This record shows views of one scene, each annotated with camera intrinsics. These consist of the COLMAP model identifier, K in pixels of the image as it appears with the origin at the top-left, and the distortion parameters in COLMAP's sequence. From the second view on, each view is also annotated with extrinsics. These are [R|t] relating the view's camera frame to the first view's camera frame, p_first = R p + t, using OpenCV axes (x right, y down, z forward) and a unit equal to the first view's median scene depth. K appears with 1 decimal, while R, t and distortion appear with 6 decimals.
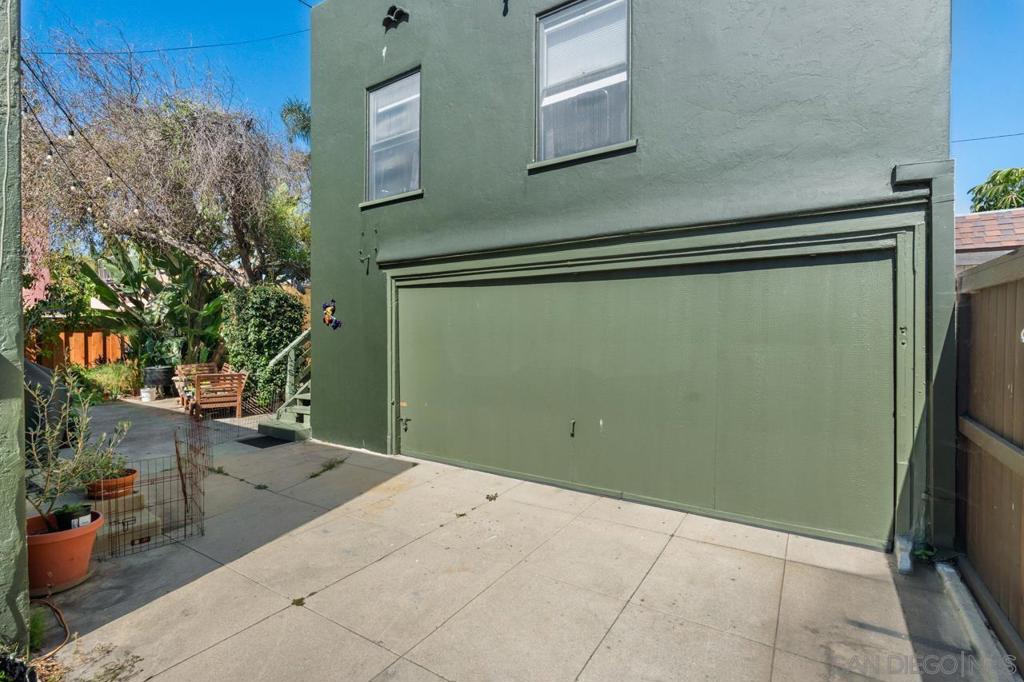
lens RADIAL K [[448.7, 0, 512.7], [0, 448.7, 344.1], [0, 0, 1]] dist [0.001481, 0.000170]
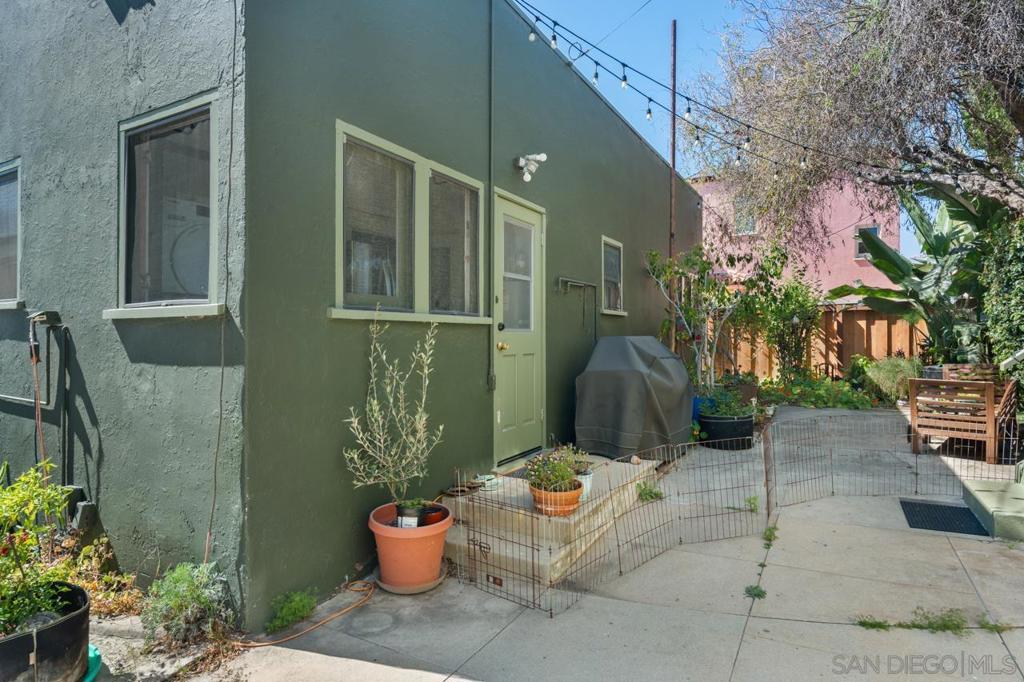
lens RADIAL K [[561.7, 0, 513.8], [0, 561.7, 336.0], [0, 0, 1]] dist [0.002601, 0.000058]
pose [[0.058564, -0.001055, -0.998283, 0.079079], [-0.001701, 0.999998, -0.001157, 0.015340], [0.998282, 0.001765, 0.058562, 0.611224]]
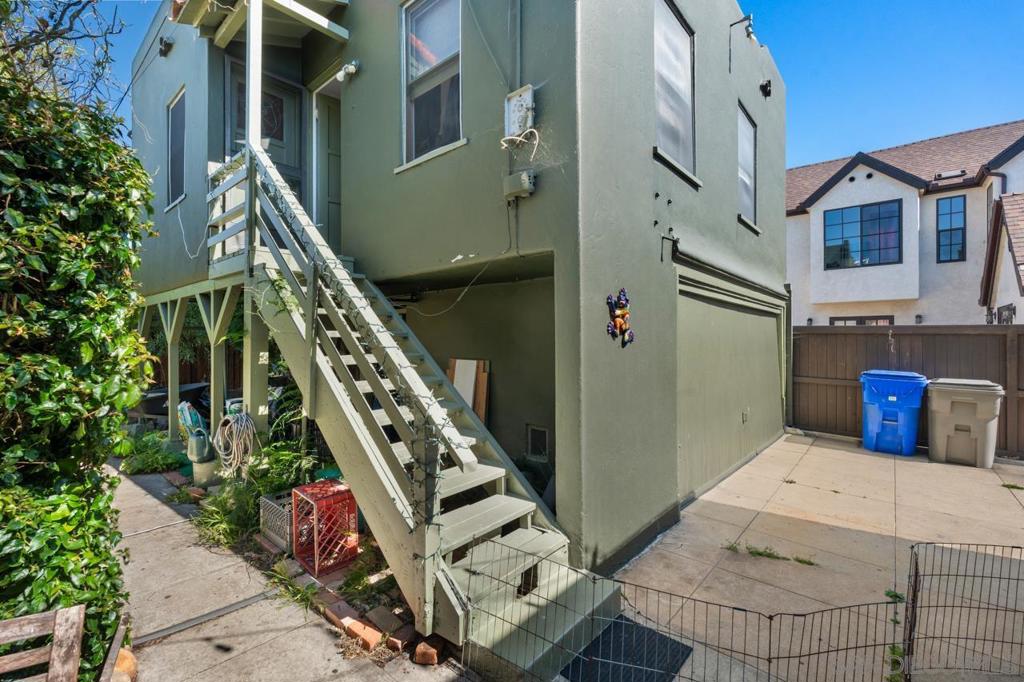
lens RADIAL K [[448.7, 0, 509.5], [0, 448.7, 339.3], [0, 0, 1]] dist [0.001481, 0.000170]
pose [[0.144770, -0.005736, 0.989449, -1.181252], [0.001414, 0.999983, 0.005590, -0.057769], [-0.989464, 0.000590, 0.144776, 1.333008]]
